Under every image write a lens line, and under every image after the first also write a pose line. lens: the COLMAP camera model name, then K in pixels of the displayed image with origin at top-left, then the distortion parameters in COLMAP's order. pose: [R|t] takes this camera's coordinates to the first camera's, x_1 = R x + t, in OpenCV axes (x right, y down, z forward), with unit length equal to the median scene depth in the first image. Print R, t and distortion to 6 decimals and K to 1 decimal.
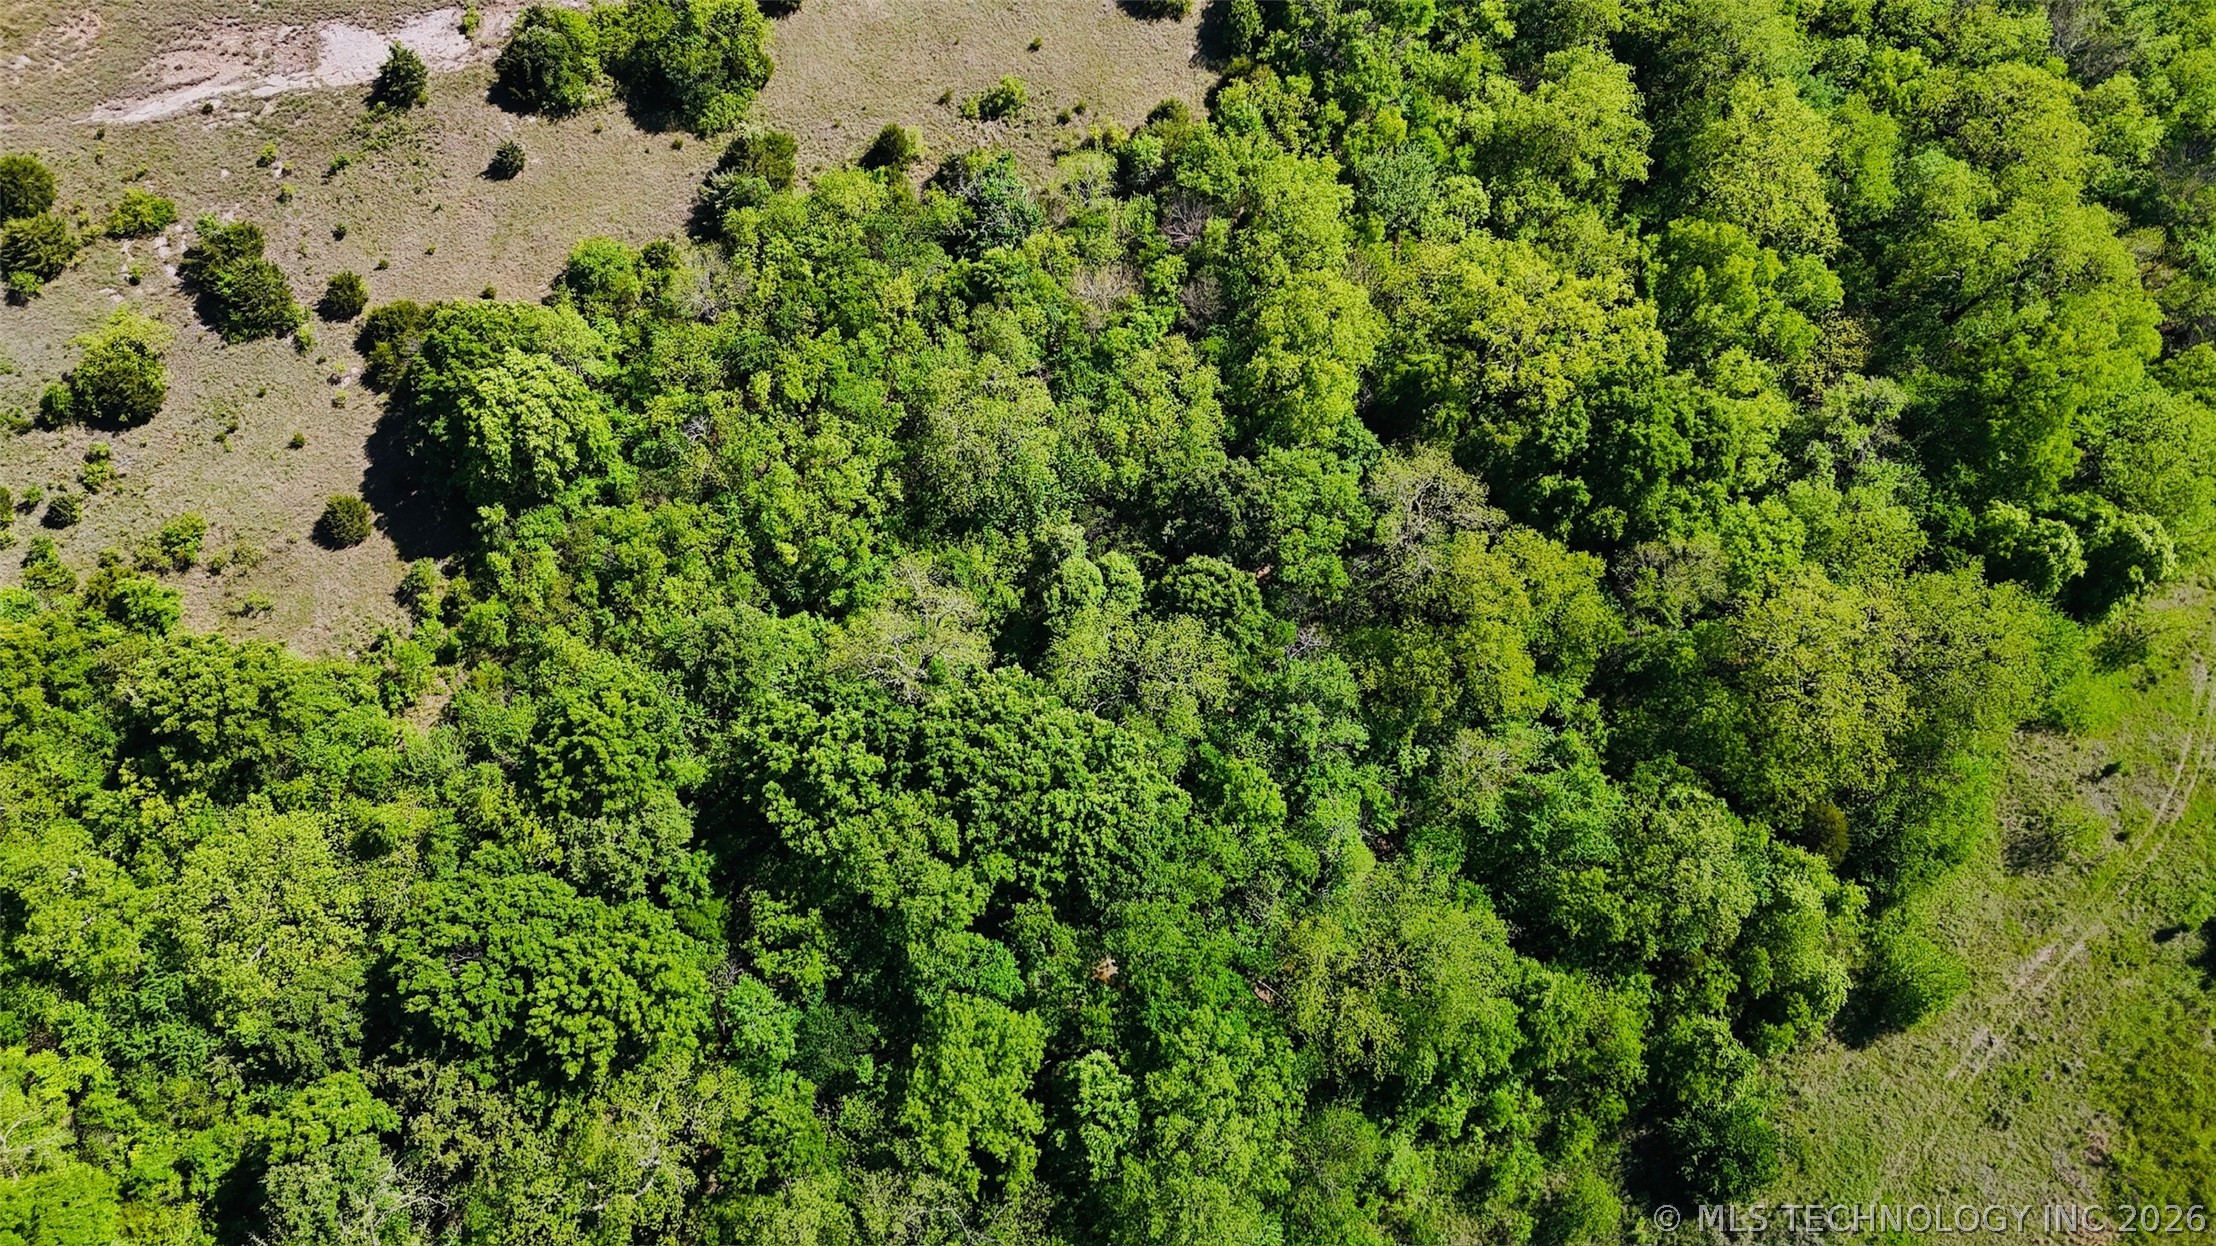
lens RADIAL K [[1636.2, 0, 1106.2], [0, 1636.2, 623.1], [0, 0, 1]] dist [0.071762, -0.063102]
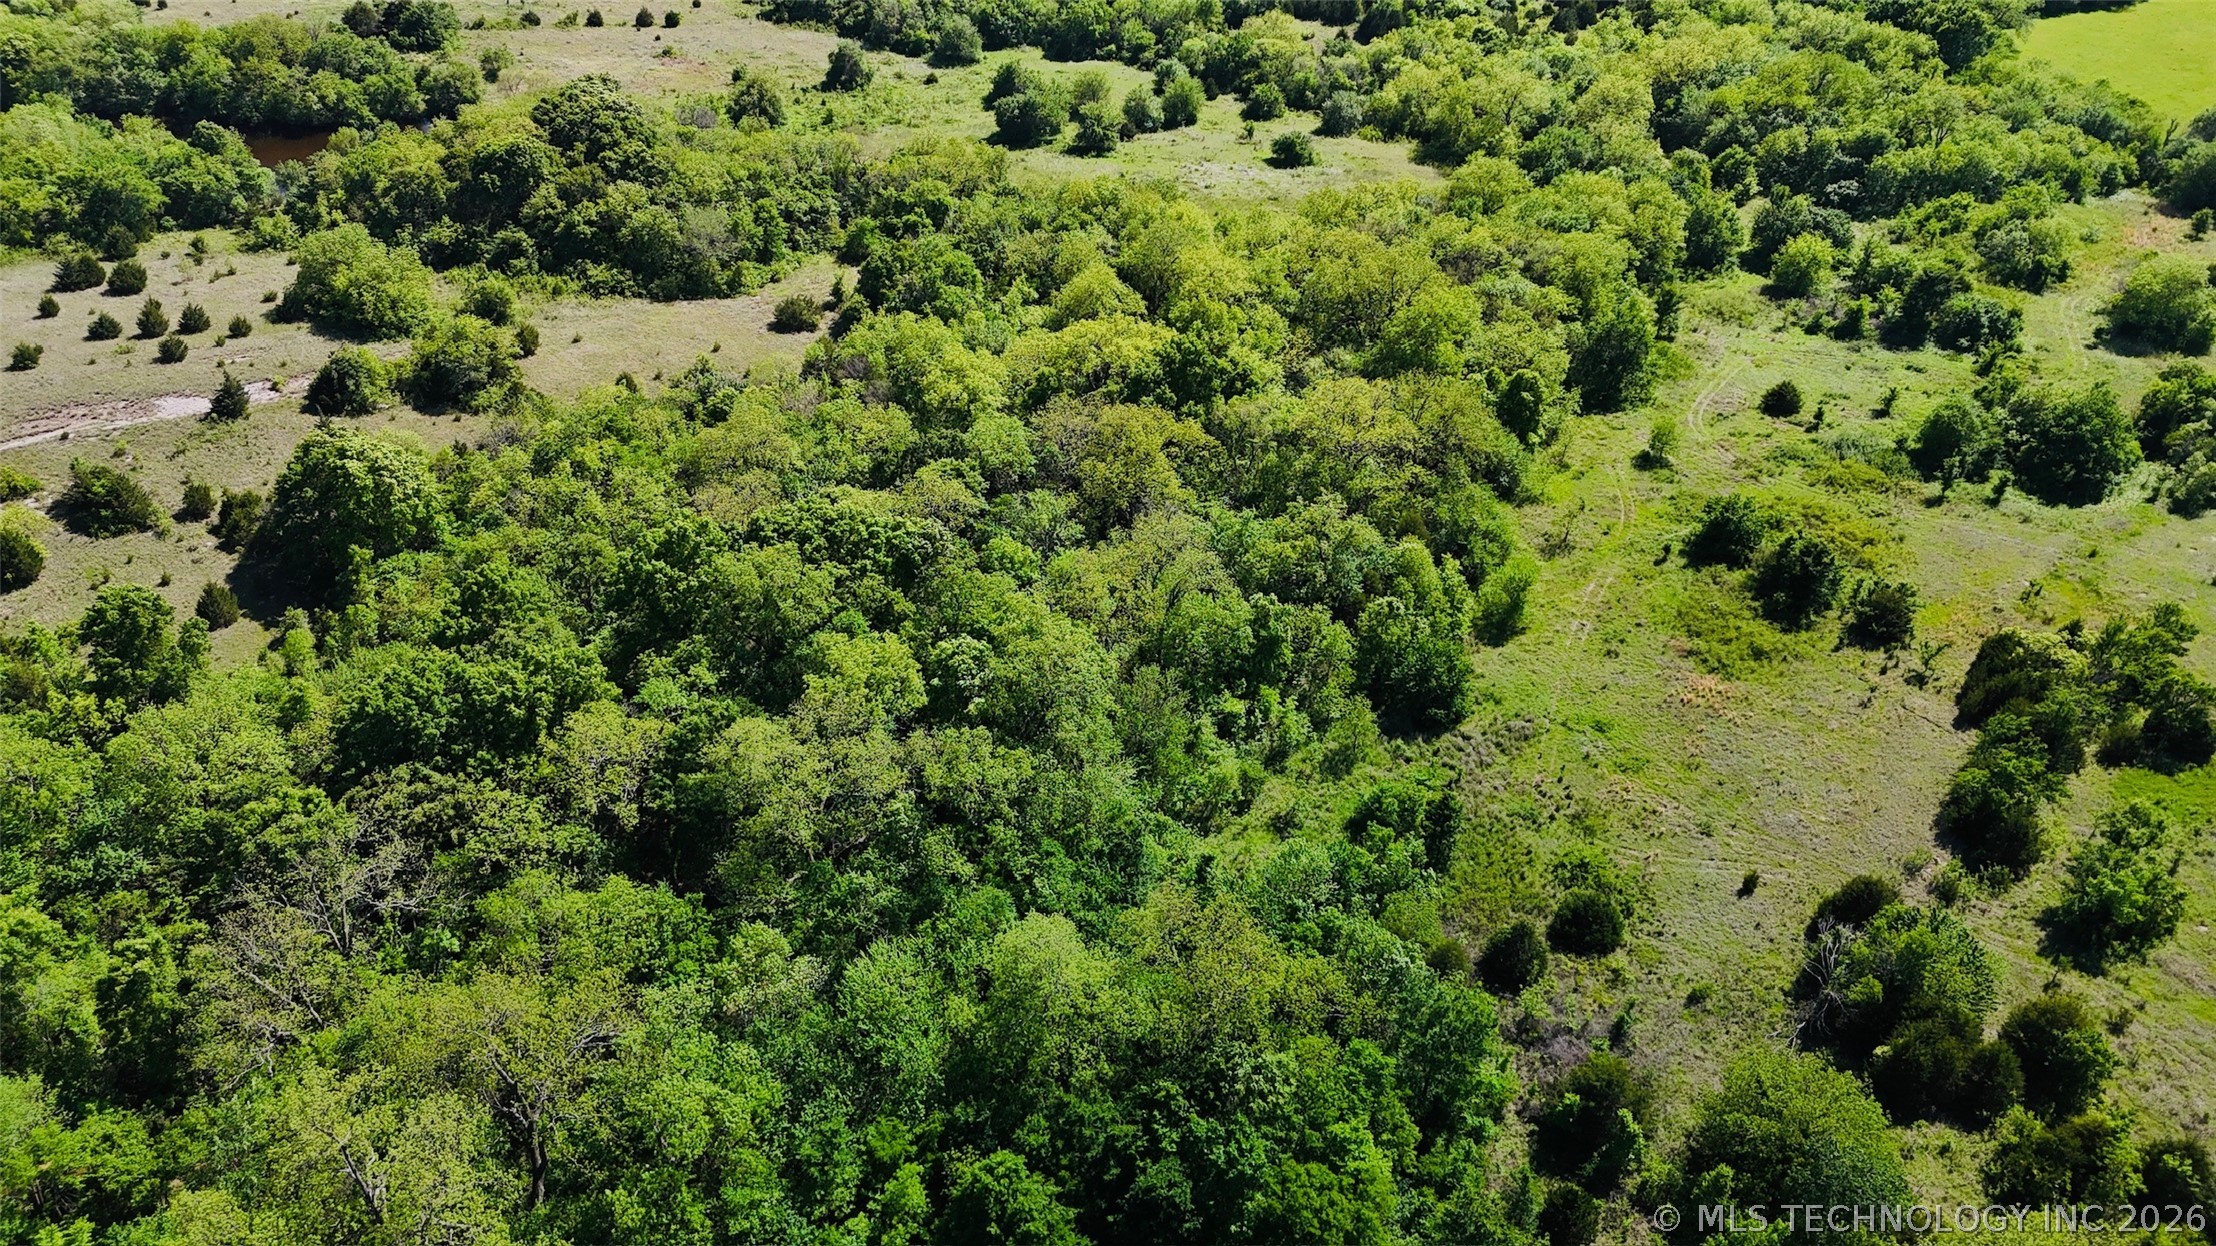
lens RADIAL K [[1636.2, 0, 1106.2], [0, 1636.2, 623.1], [0, 0, 1]] dist [0.071762, -0.063102]
pose [[0.937685, -0.203986, 0.281311, -0.191842], [0.328380, 0.784933, -0.525402, 0.741865], [-0.113635, 0.585039, 0.803005, -0.014716]]
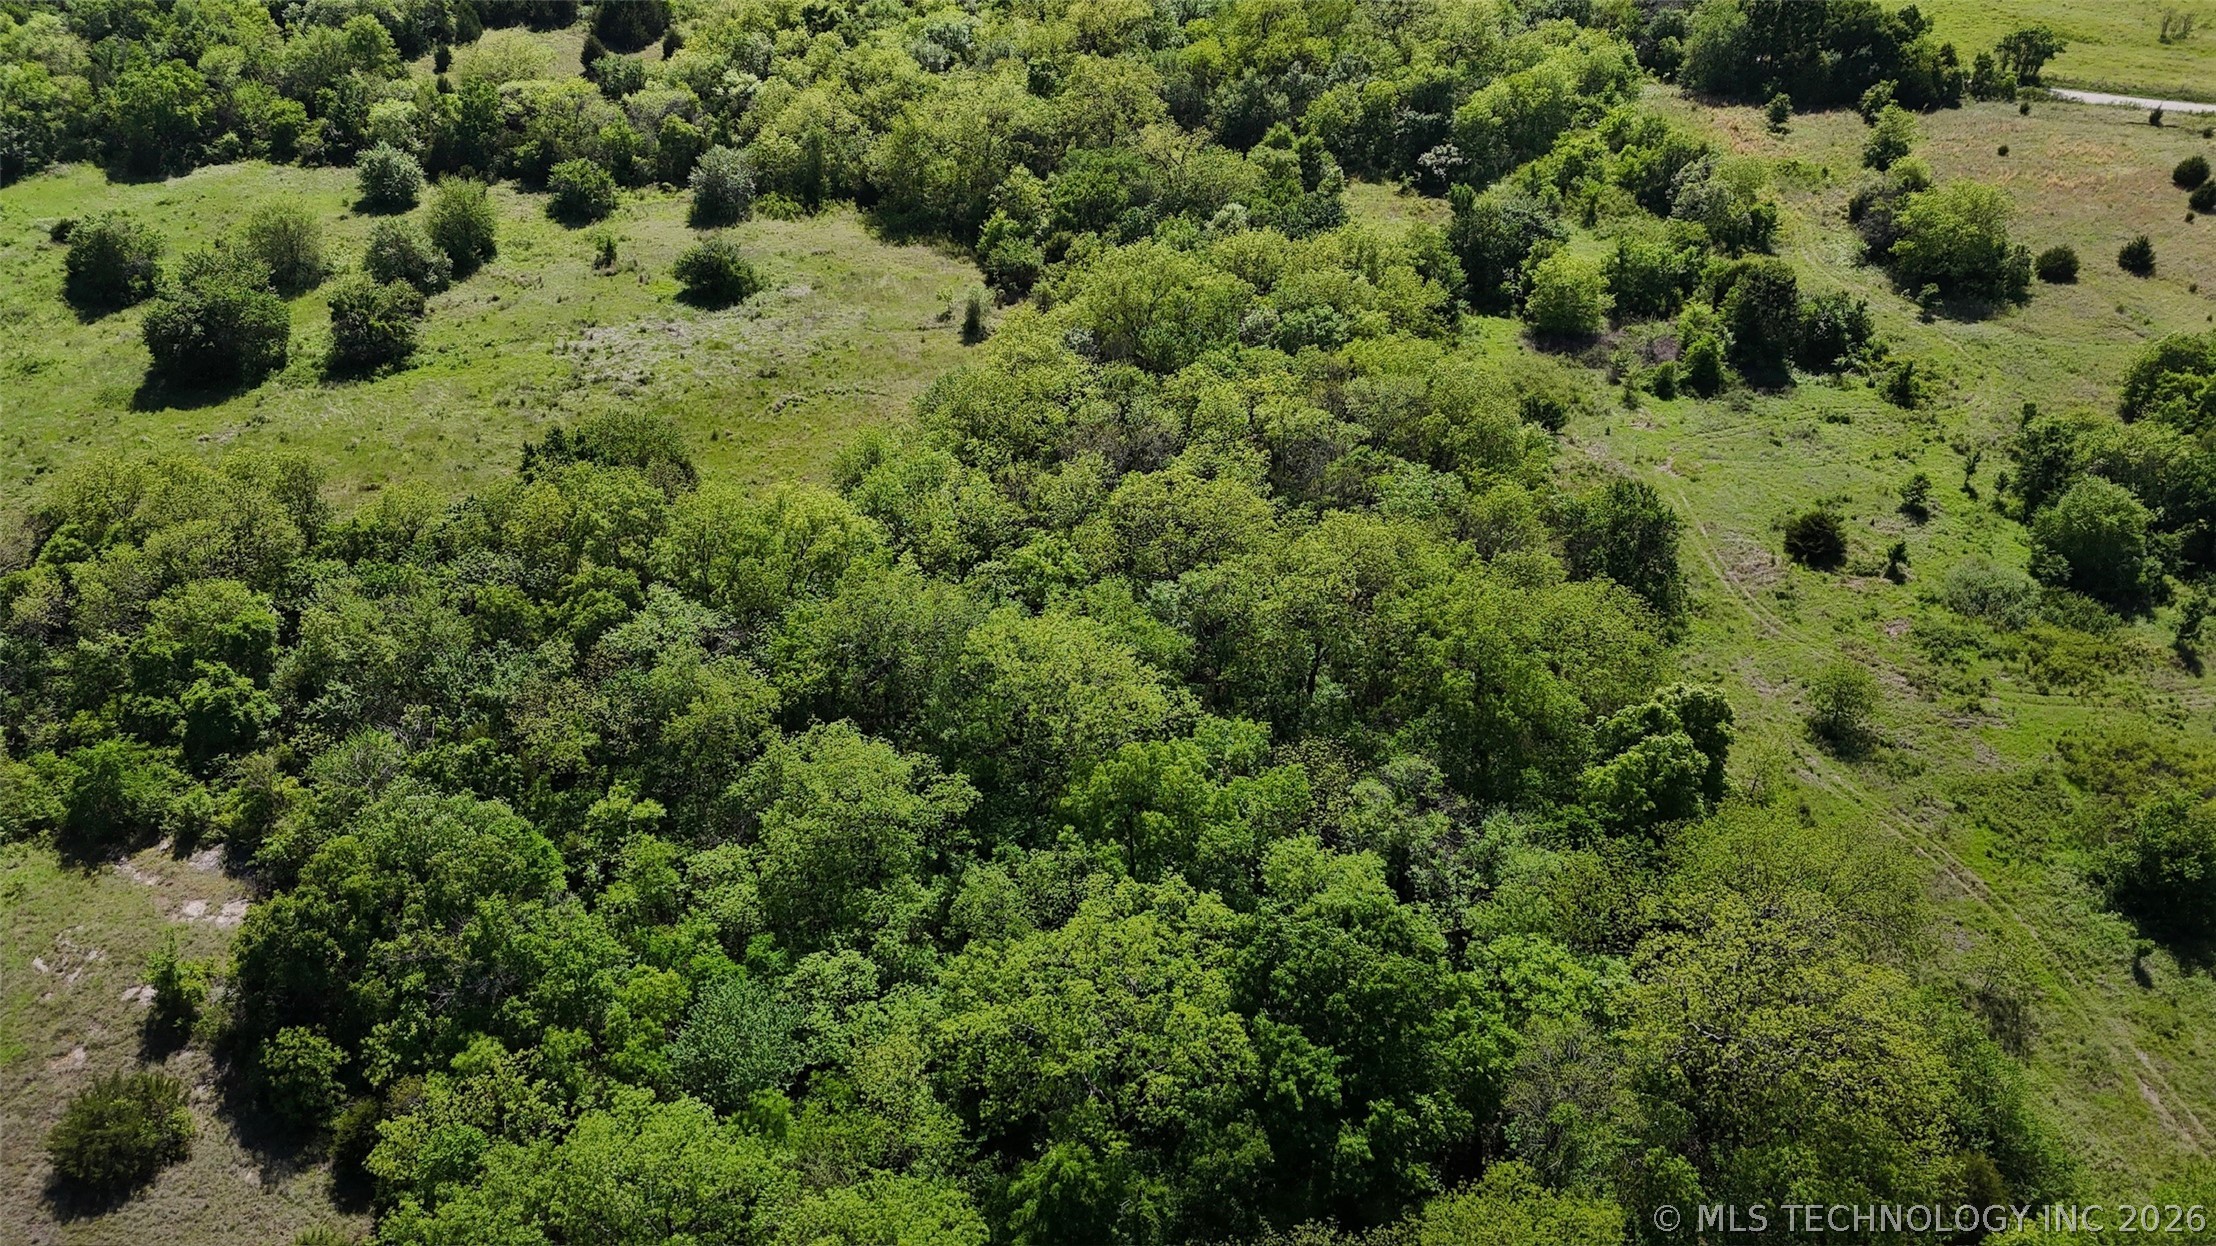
lens RADIAL K [[1636.2, 0, 1106.2], [0, 1636.2, 623.1], [0, 0, 1]] dist [0.071762, -0.063102]
pose [[0.545225, -0.512509, 0.663374, -0.075921], [0.780255, 0.599579, -0.178067, -0.153109], [-0.306484, 0.614687, 0.726792, 0.448464]]
